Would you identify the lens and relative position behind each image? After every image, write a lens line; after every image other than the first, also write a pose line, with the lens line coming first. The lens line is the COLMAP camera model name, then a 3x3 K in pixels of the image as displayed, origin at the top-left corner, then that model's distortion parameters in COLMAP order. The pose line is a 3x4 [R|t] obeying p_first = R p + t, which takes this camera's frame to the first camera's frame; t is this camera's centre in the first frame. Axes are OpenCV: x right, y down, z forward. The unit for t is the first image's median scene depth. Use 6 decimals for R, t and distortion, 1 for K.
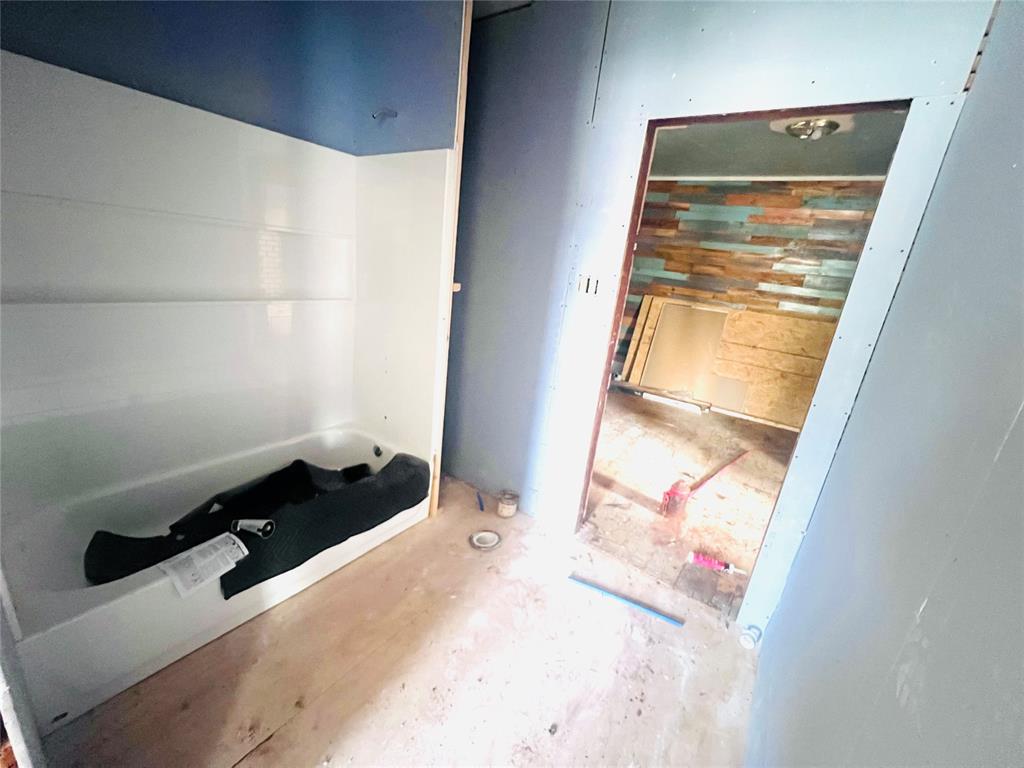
lens RADIAL K [[418.6, 0, 512.0], [0, 418.6, 384.0], [0, 0, 1]] dist [-0.000216, 0.000056]
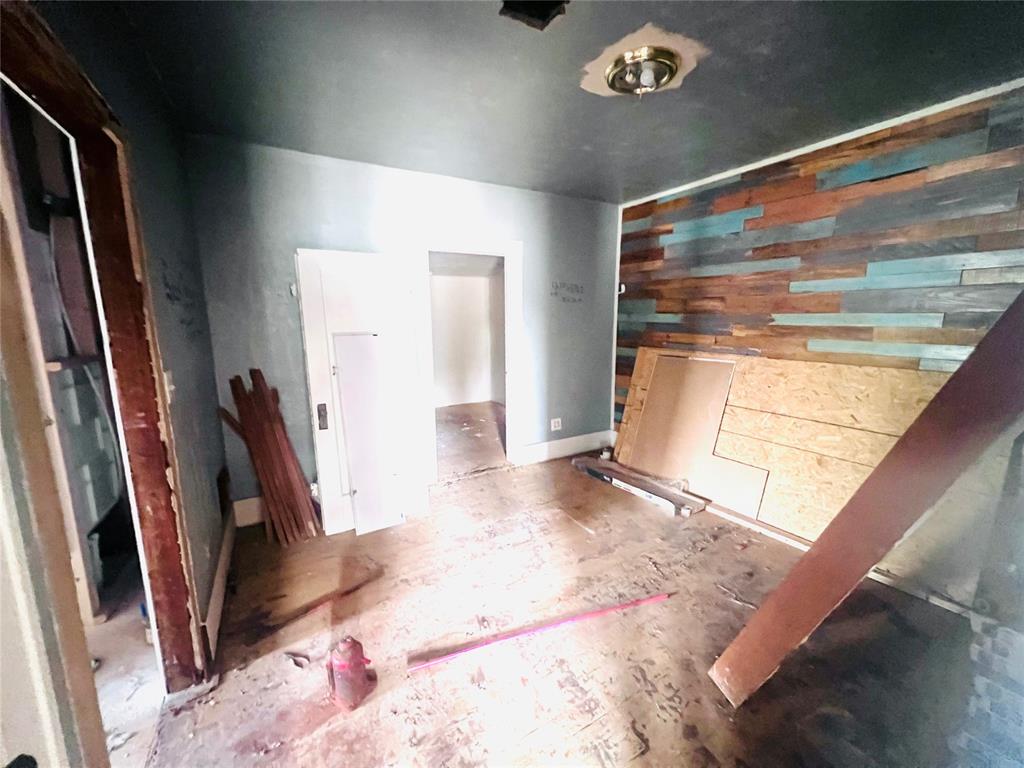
lens RADIAL K [[412.4, 0, 509.5], [0, 412.4, 385.8], [0, 0, 1]] dist [0.001979, 0.000605]
pose [[0.902745, -0.046890, -0.427614, 0.465967], [-0.017438, 0.989236, -0.145288, -0.030847], [0.429823, 0.138614, 0.892210, 0.256270]]
